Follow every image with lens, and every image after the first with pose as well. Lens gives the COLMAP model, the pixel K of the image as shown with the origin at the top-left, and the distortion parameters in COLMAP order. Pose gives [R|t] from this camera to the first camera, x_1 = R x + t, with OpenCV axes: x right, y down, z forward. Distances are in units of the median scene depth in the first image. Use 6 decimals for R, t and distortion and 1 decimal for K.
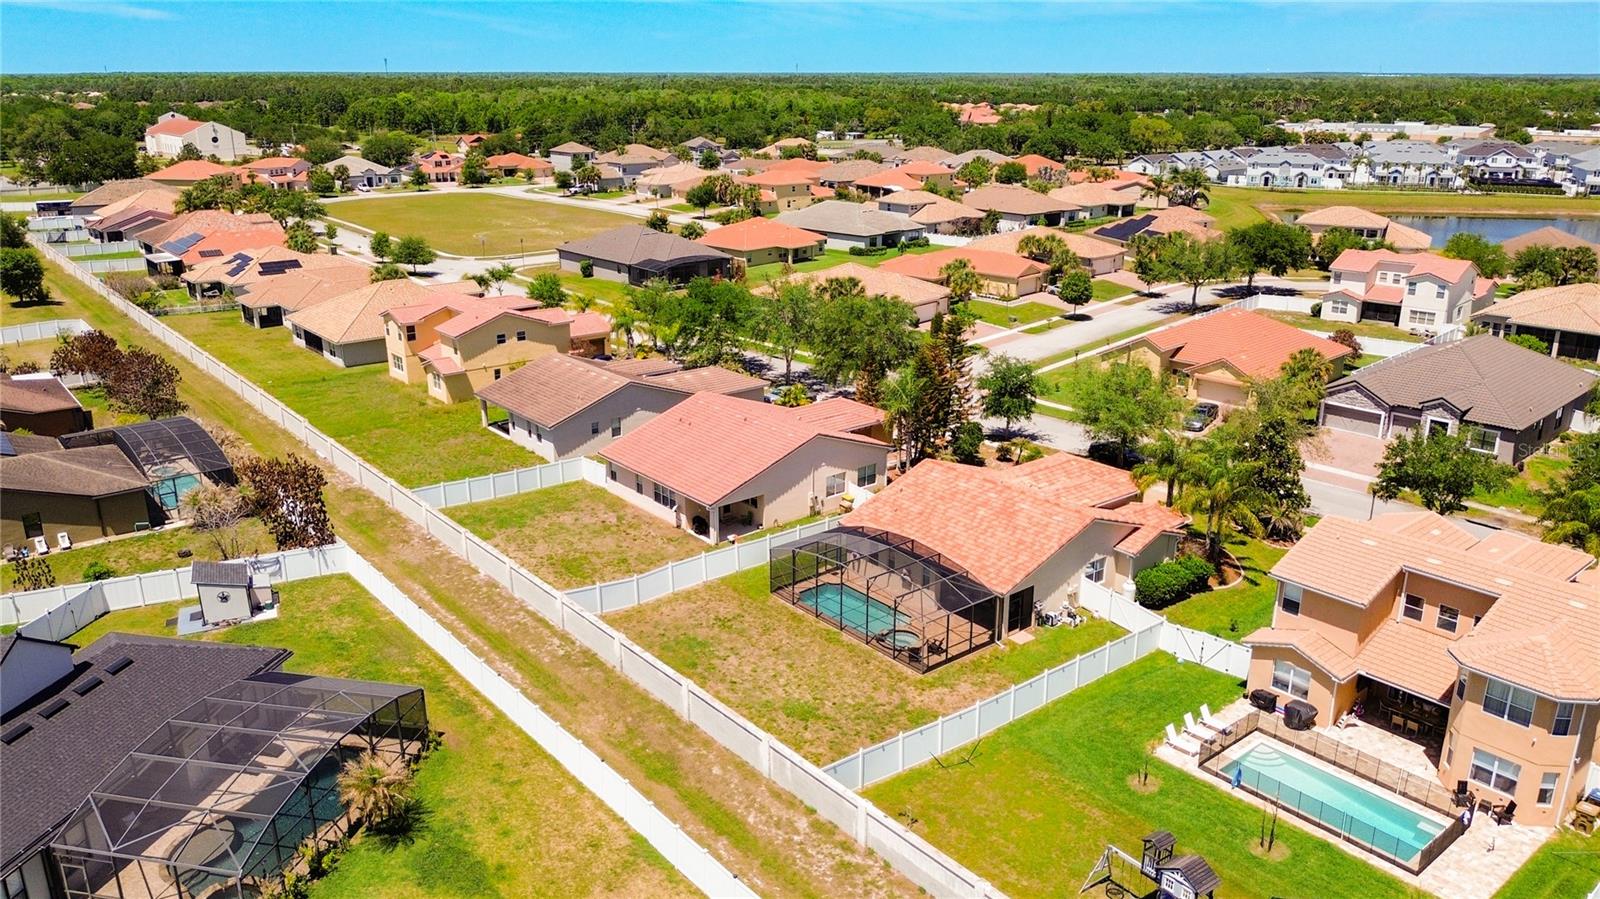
lens RADIAL K [[1162.5, 0, 799.2], [0, 1162.5, 451.0], [0, 0, 1]] dist [0.043585, -0.070154]
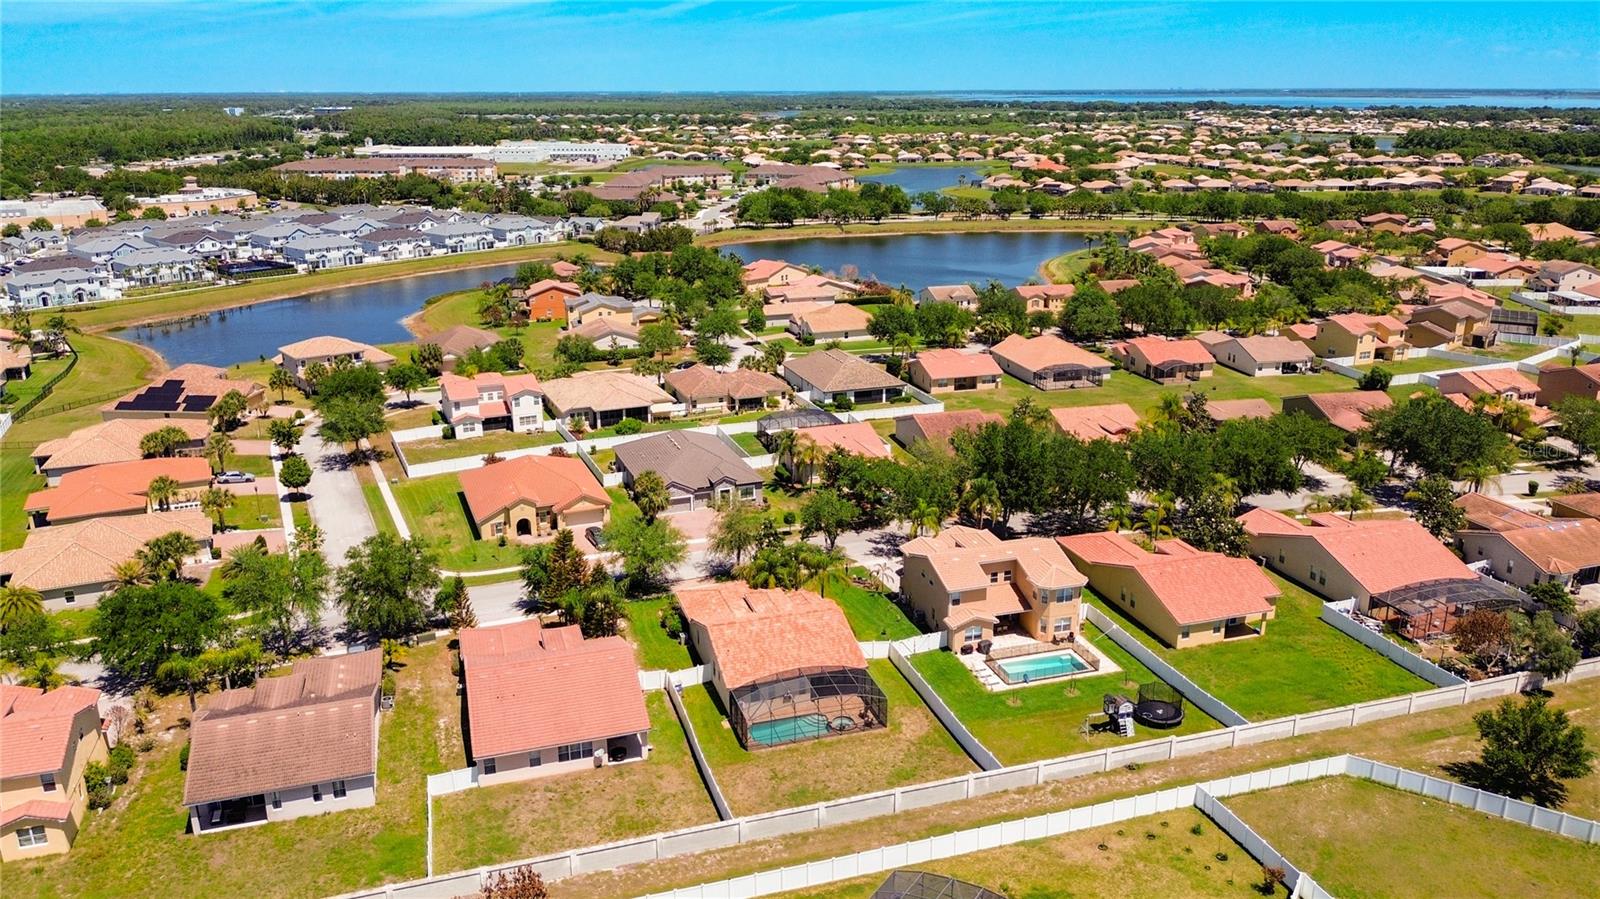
lens RADIAL K [[1165.0, 0, 797.9], [0, 1165.0, 443.4], [0, 0, 1]] dist [0.055121, -0.076836]
pose [[0.374010, -0.272821, 0.886389, -0.854998], [0.291853, 0.941818, 0.166734, -0.332105], [-0.880306, 0.196335, 0.431873, 0.188260]]
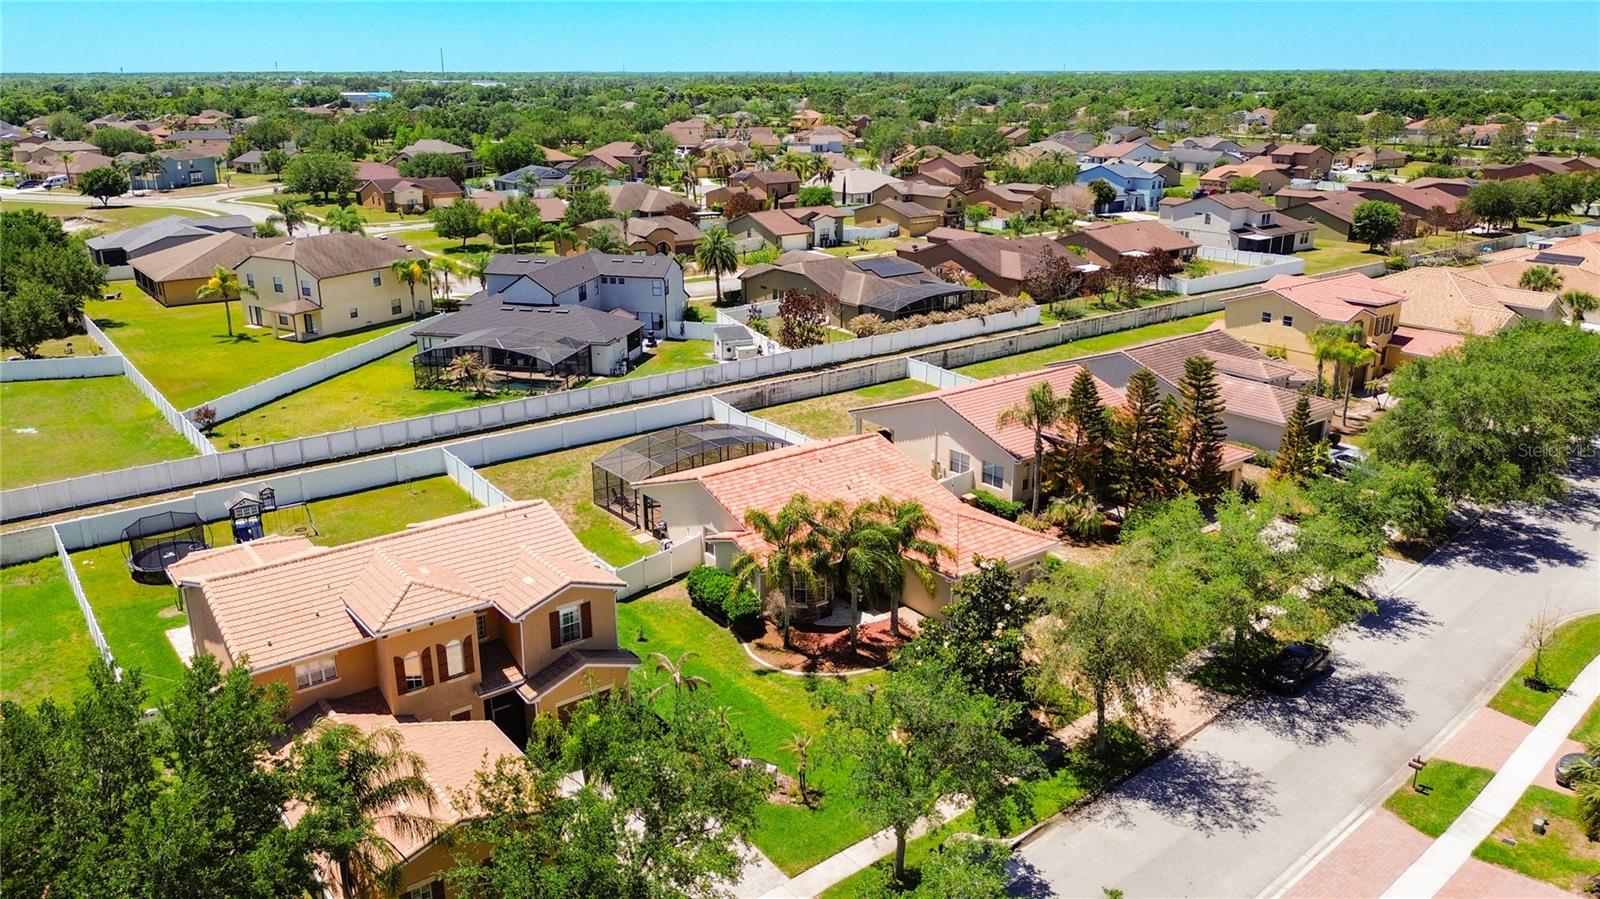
lens RADIAL K [[1165.0, 0, 797.9], [0, 1165.0, 443.4], [0, 0, 1]] dist [0.055121, -0.076836]
pose [[-0.031689, 0.303541, -0.952291, 0.816343], [-0.308277, 0.903351, 0.298200, -0.198695], [0.950769, 0.303019, 0.064948, 0.704458]]
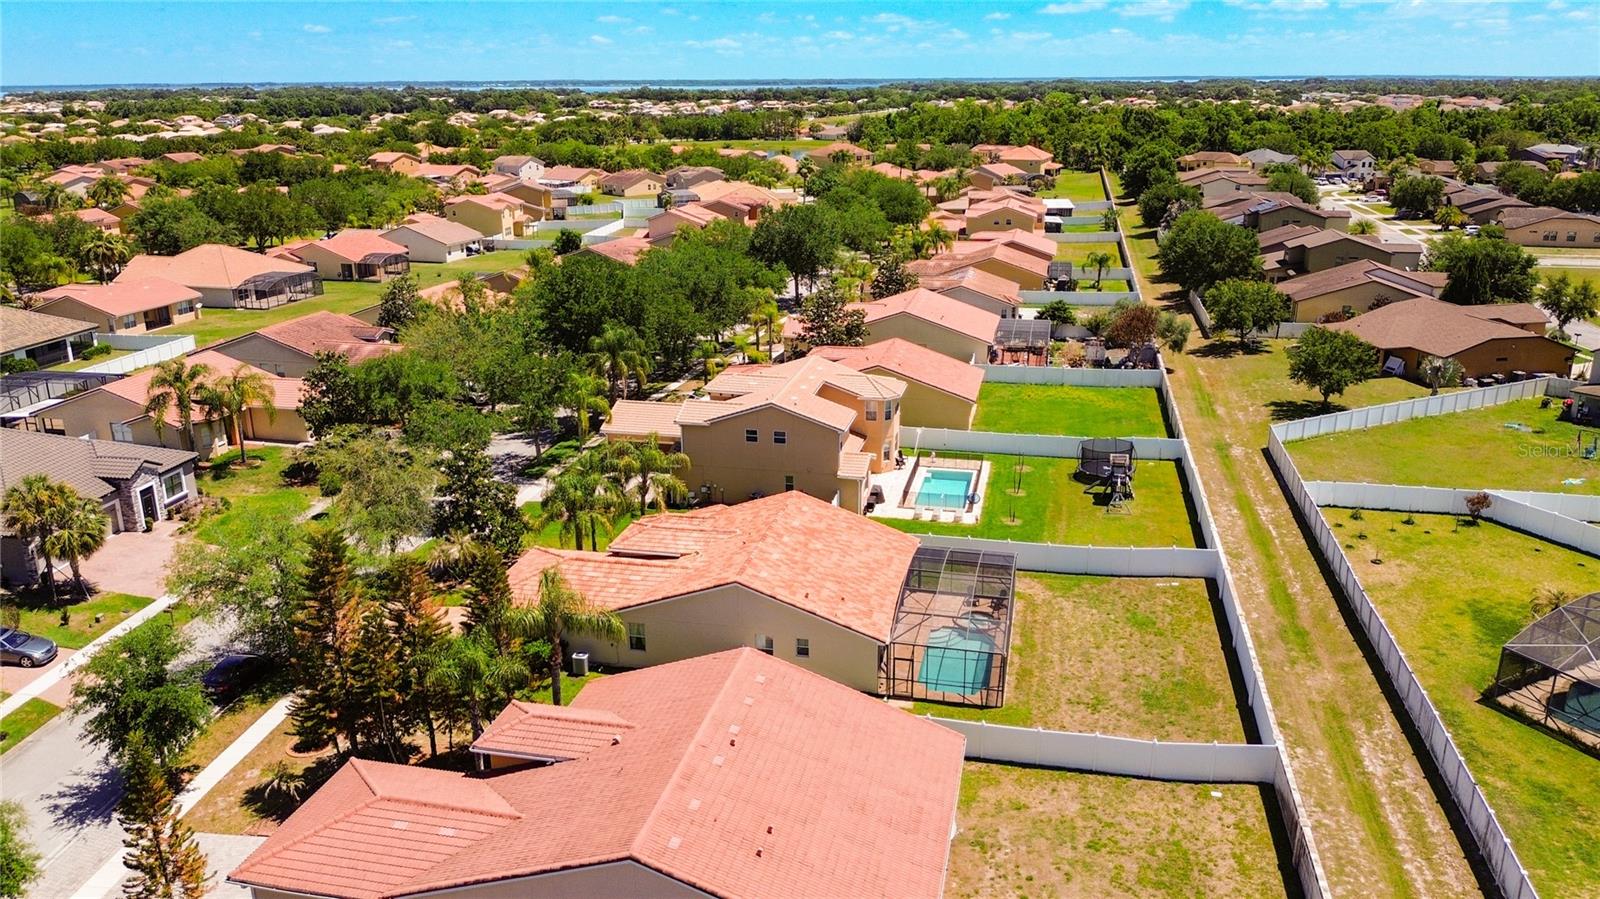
lens RADIAL K [[1168.4, 0, 797.0], [0, 1168.4, 456.0], [0, 0, 1]] dist [0.039370, -0.070152]
pose [[-0.612364, -0.241511, 0.752784, -0.377382], [0.249043, 0.844787, 0.473616, -0.331326], [-0.750326, 0.477501, -0.457170, 1.030027]]
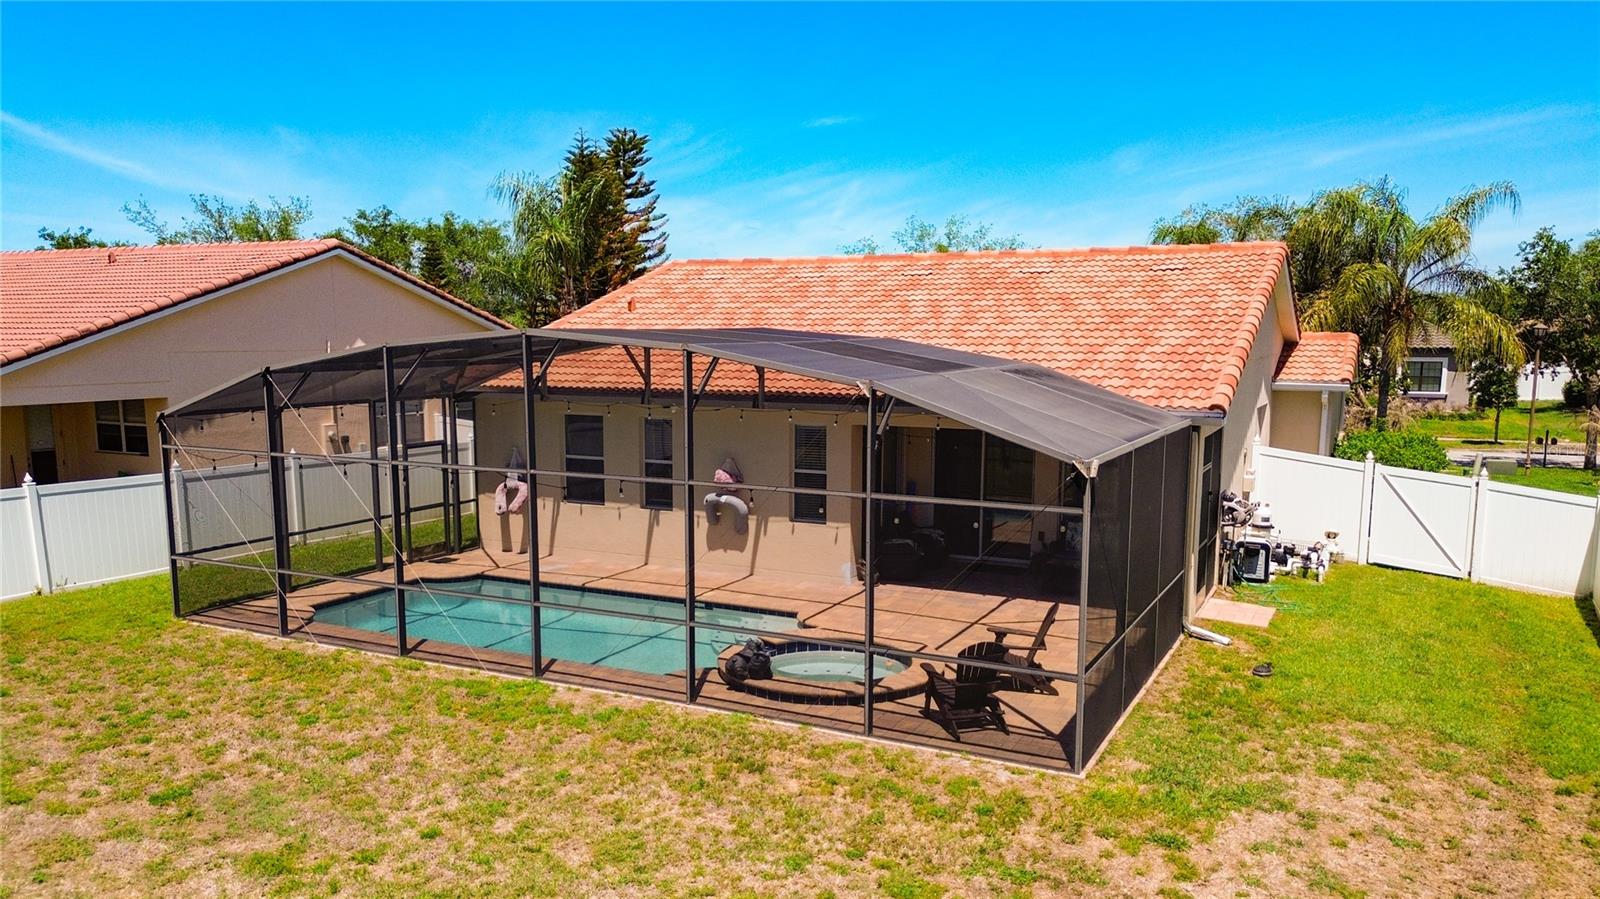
lens RADIAL K [[1173.6, 0, 800.1], [0, 1173.6, 509.7], [0, 0, 1]] dist [0.025889, -0.004076]
pose [[0.915518, -0.060950, 0.397634, -0.002019], [0.123985, 0.983089, -0.134774, 0.109237], [-0.382695, 0.172689, 0.907592, 0.537882]]
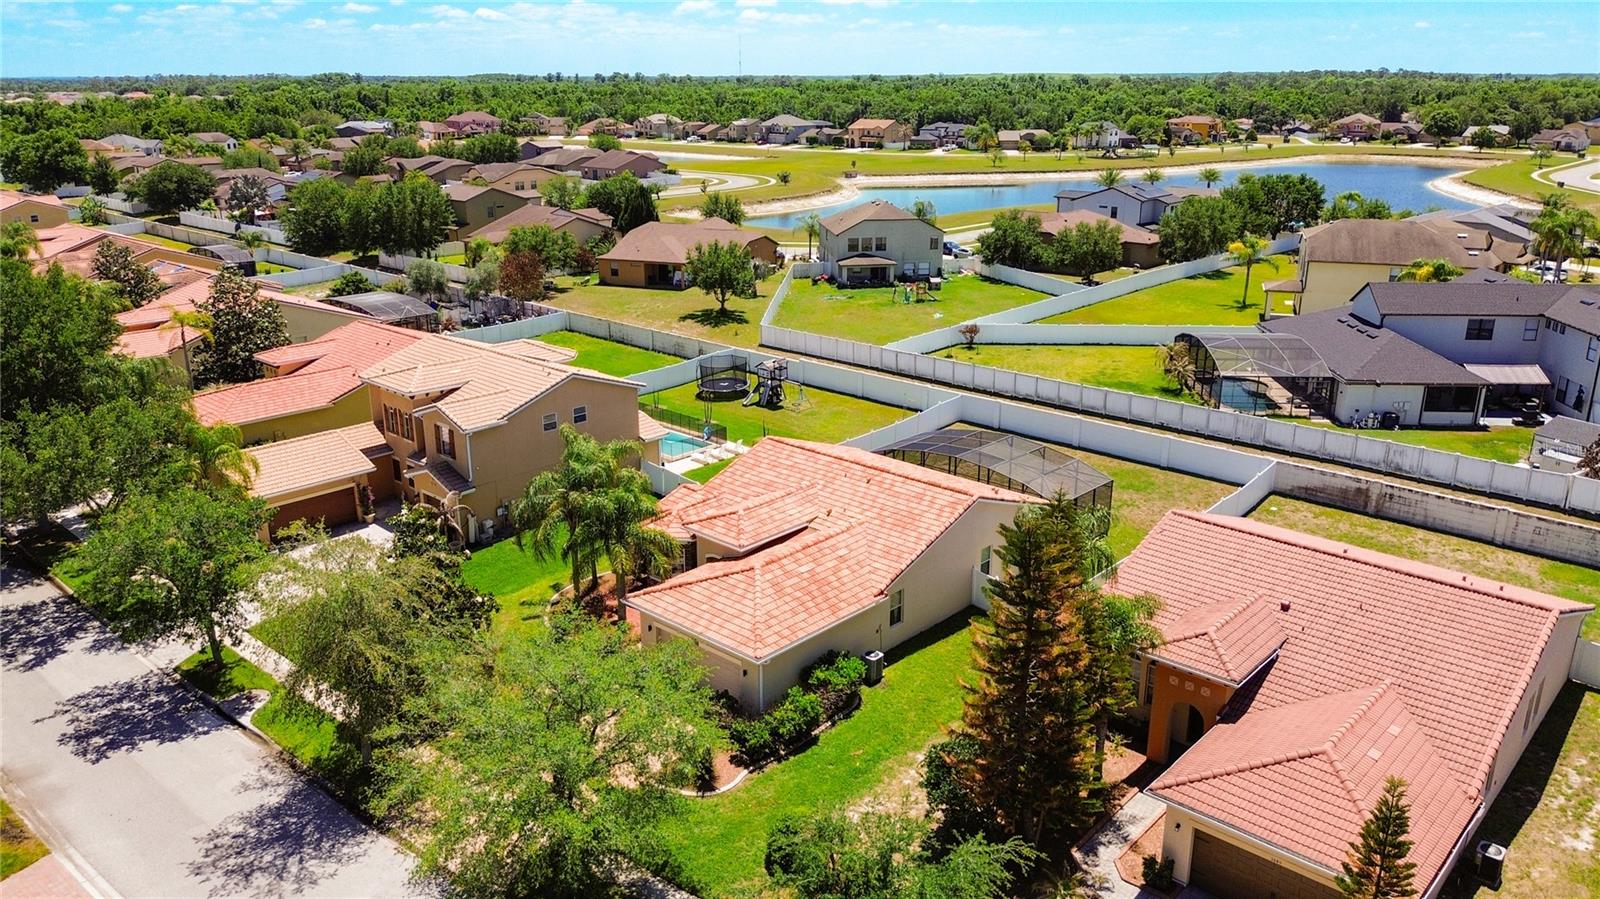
lens RADIAL K [[1189.3, 0, 799.6], [0, 1189.3, 448.4], [0, 0, 1]] dist [0.005995, -0.004897]
pose [[-0.991175, 0.042115, -0.125692, 0.238359], [-0.038749, 0.814727, 0.578549, -0.333370], [0.126771, 0.578314, -0.805905, 1.232976]]
